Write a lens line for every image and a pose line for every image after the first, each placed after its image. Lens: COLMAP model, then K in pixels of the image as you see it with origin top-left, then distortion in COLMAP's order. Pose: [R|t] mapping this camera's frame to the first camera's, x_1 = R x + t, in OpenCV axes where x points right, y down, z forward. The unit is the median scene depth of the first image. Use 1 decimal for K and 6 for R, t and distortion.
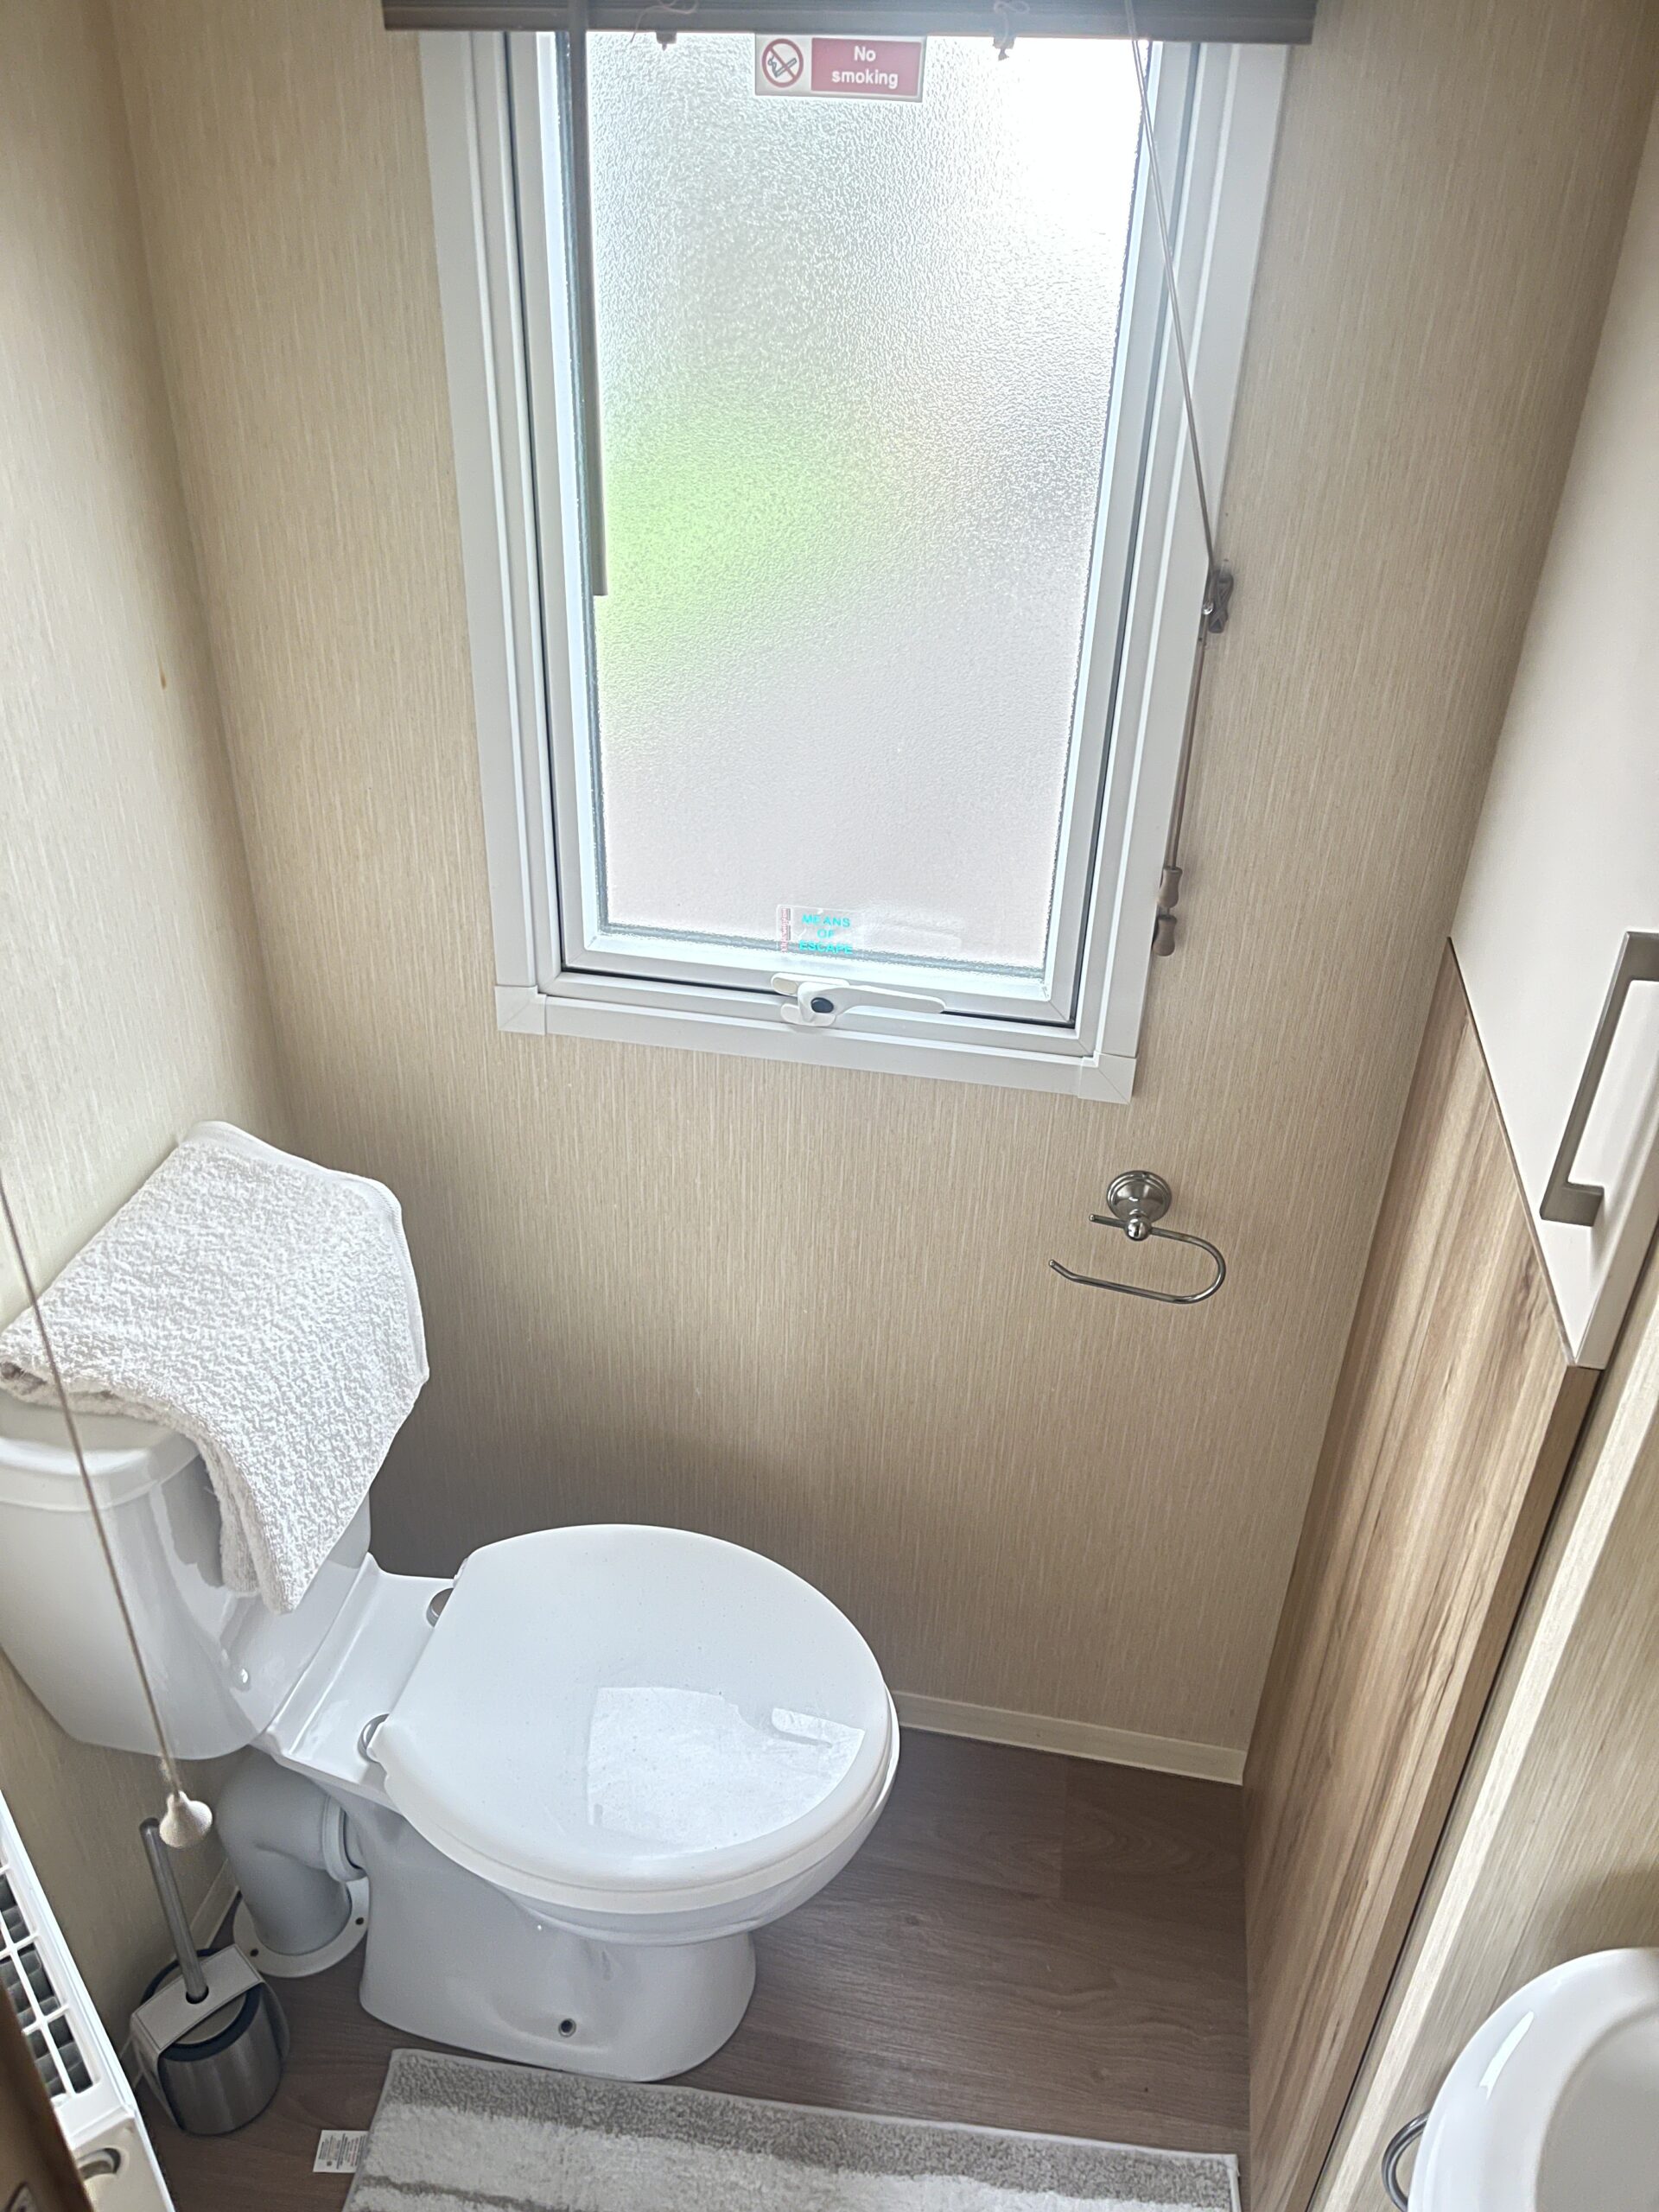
lens RADIAL K [[1673.9, 0, 809.0], [0, 1673.9, 1119.0], [0, 0, 1]] dist [0.074128, -0.096977]
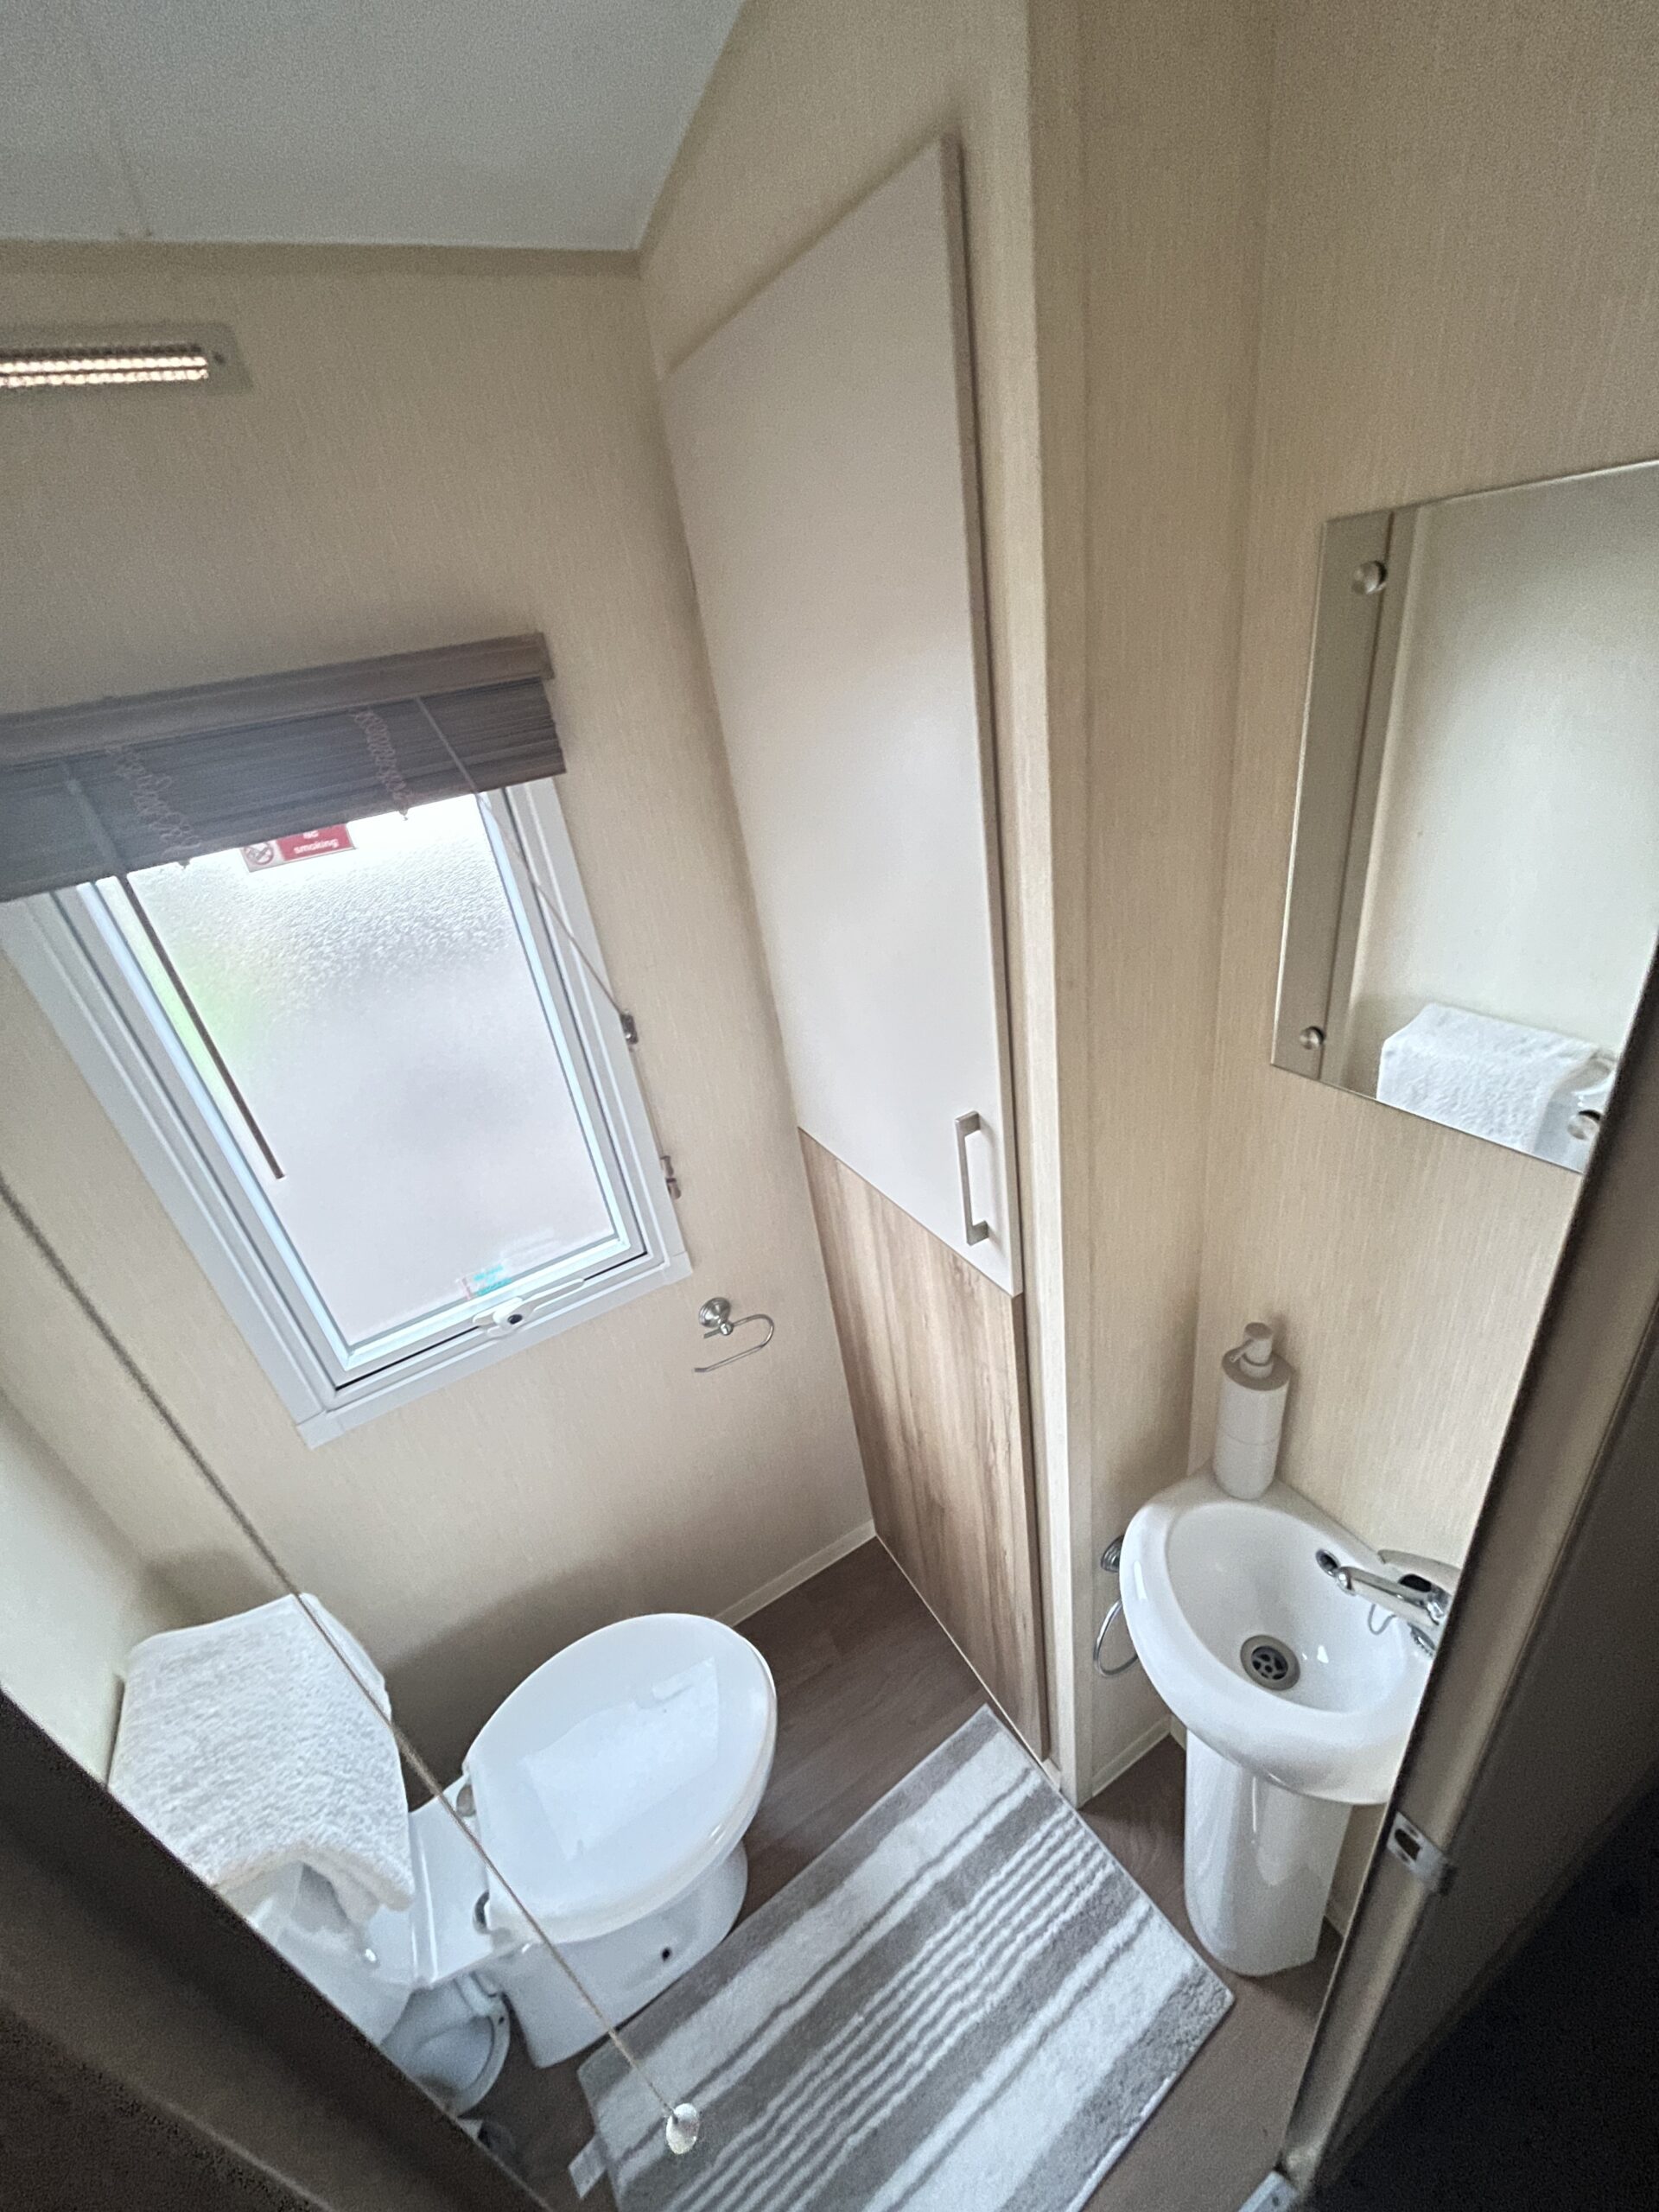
lens RADIAL K [[883.2, 0, 835.8], [0, 883.2, 1124.3], [0, 0, 1]] dist [0.001284, 0.000470]
pose [[0.748203, -0.438728, 0.497704, -0.106938], [0.484174, 0.873938, 0.042516, -0.120734], [-0.453616, 0.209165, 0.866304, 0.045846]]
